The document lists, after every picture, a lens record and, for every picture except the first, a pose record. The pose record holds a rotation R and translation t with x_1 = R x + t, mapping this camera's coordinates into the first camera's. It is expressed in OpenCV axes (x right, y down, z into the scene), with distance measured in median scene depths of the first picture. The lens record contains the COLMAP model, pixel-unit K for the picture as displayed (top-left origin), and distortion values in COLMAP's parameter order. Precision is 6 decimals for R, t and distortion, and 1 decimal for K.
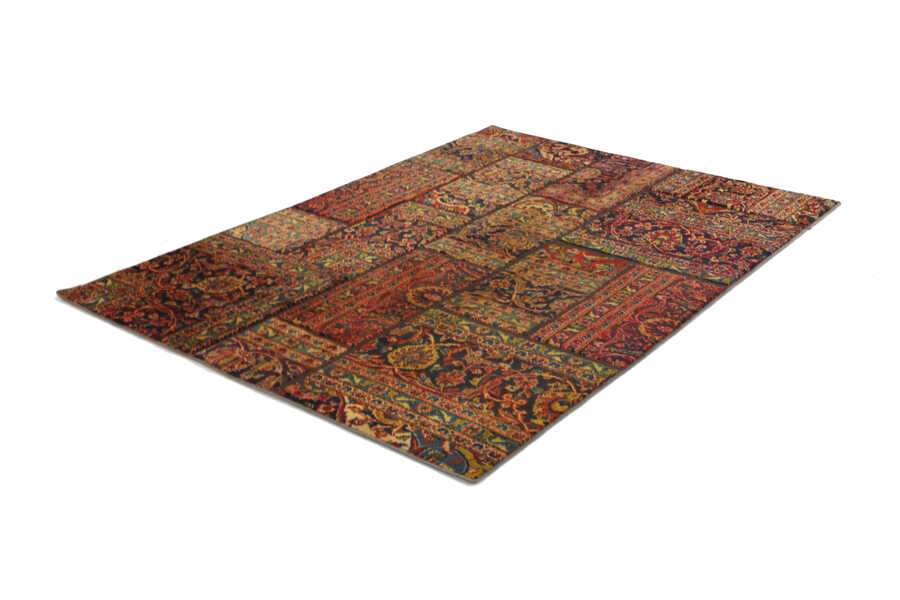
lens RADIAL K [[1066.8, 0, 450.0], [0, 1066.8, 300.0], [0, 0, 1]] dist [-0.029767, -0.005320]
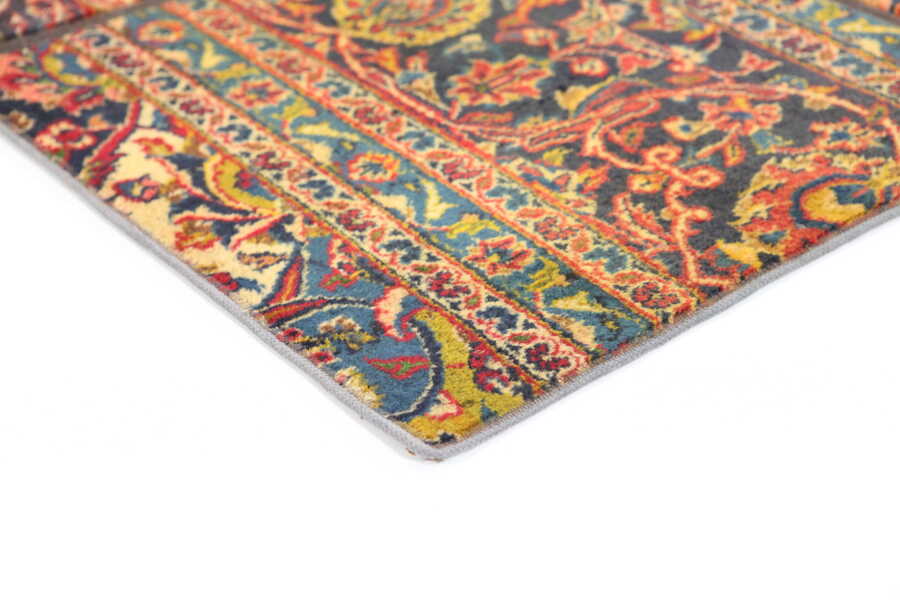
lens RADIAL K [[1674.8, 0, 450.0], [0, 1674.8, 300.0], [0, 0, 1]] dist [0.276566, -0.006148]
pose [[0.975274, 0.110829, -0.191202, 0.087266], [-0.073686, 0.978731, 0.191460, 0.042321], [0.208354, -0.172637, 0.962697, 0.503078]]
